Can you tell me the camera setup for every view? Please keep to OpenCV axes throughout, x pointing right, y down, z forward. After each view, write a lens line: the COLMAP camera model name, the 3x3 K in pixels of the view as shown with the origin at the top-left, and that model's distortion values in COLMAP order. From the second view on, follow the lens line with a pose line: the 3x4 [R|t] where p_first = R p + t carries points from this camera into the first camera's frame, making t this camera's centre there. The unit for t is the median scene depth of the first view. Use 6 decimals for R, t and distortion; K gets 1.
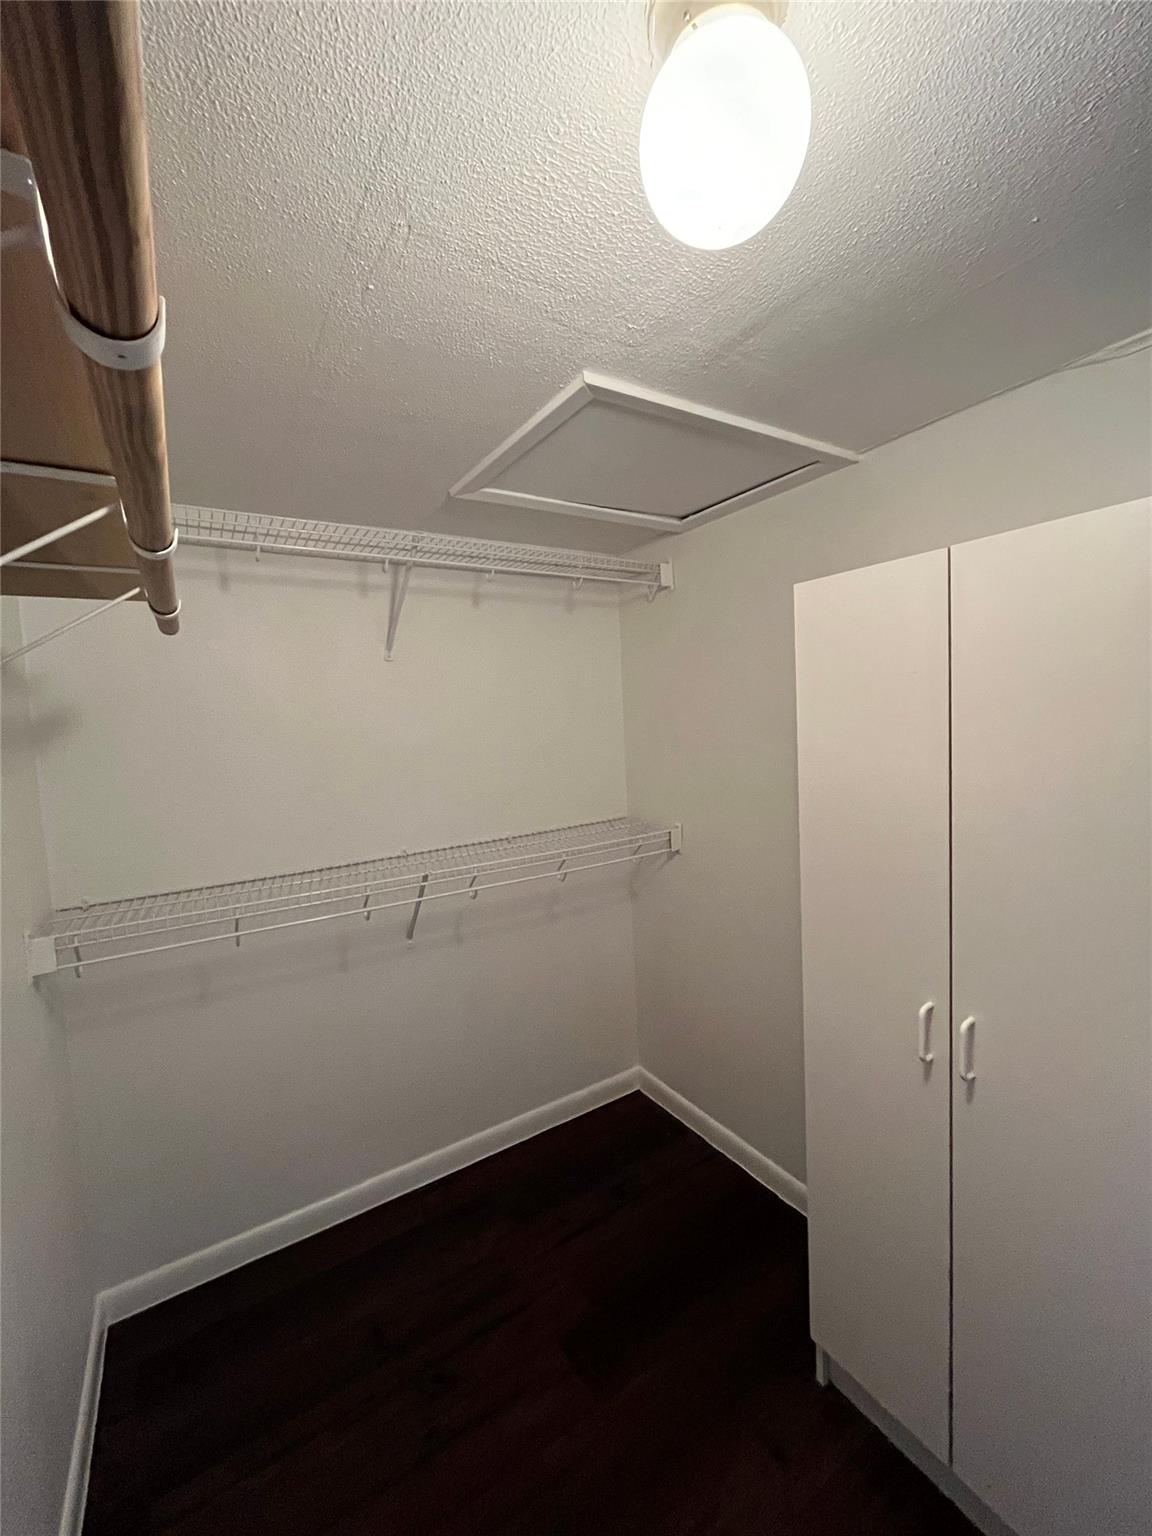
lens RADIAL K [[624.1, 0, 577.9], [0, 624.1, 773.0], [0, 0, 1]] dist [-0.000132, -0.000248]
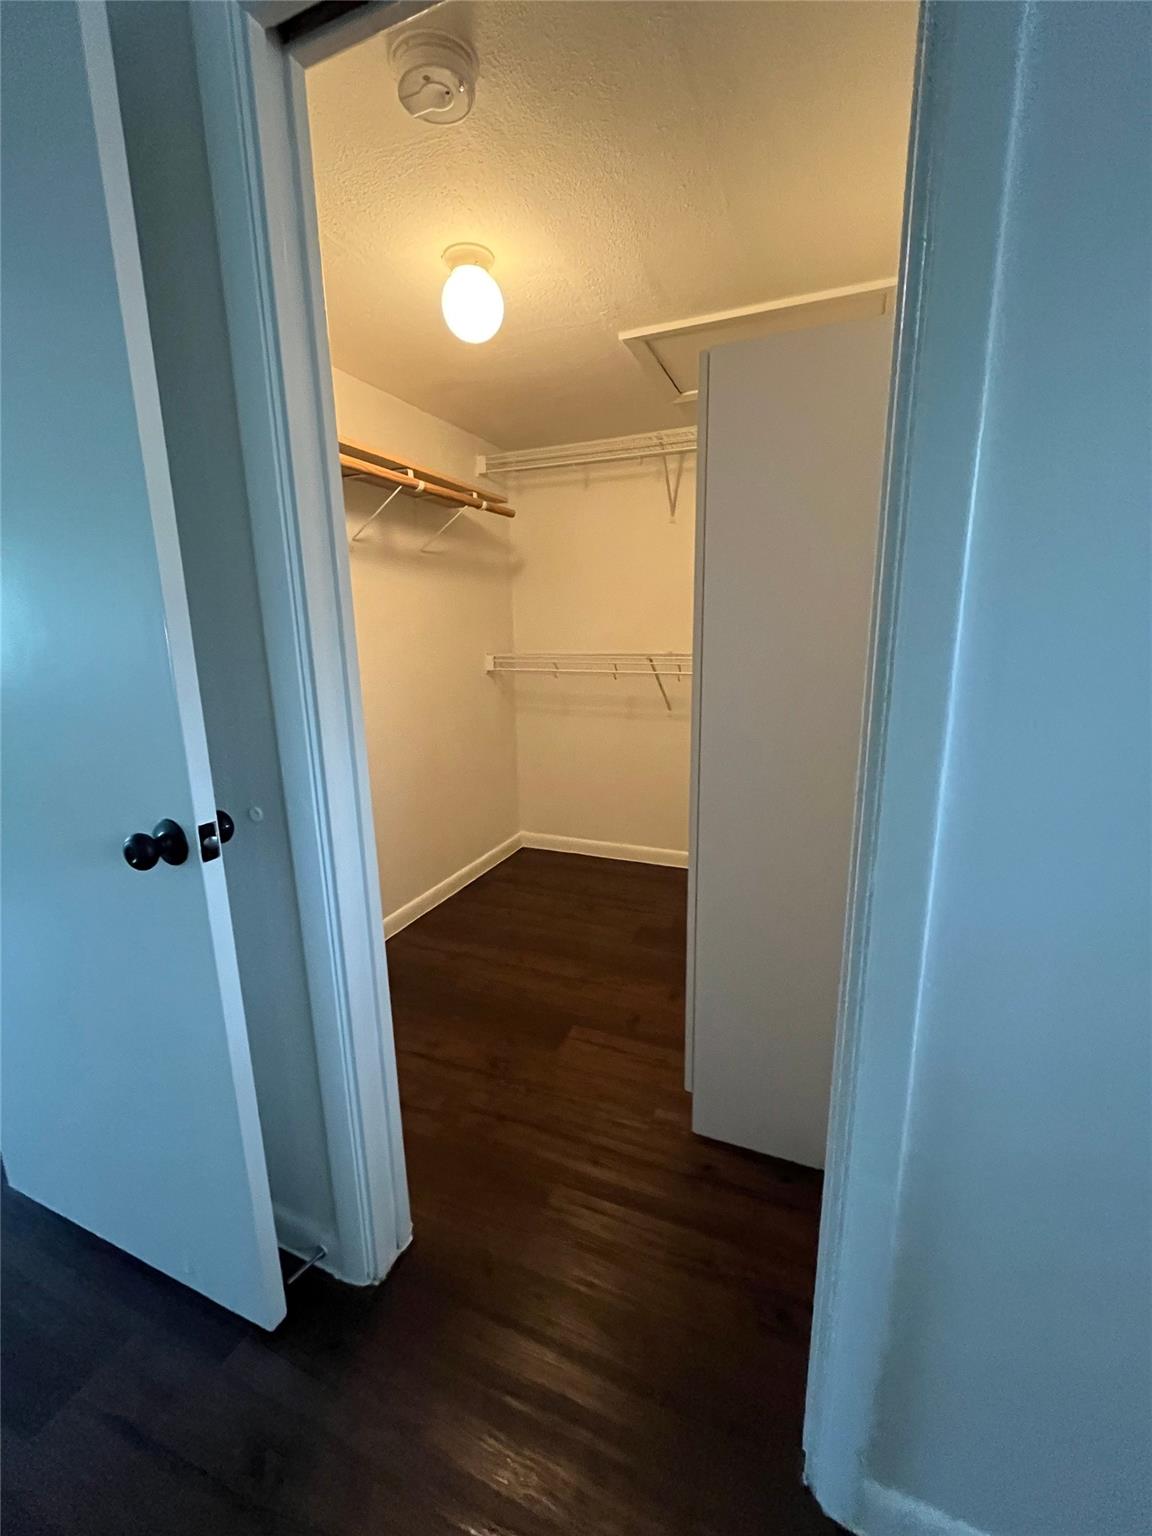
lens RADIAL K [[624.1, 0, 578.1], [0, 624.1, 762.3], [0, 0, 1]] dist [-0.000132, -0.000248]
pose [[0.559748, 0.217343, -0.799653, 1.017710], [-0.080159, 0.974668, 0.208800, 0.100505], [0.824777, -0.052776, 0.562990, -0.078436]]
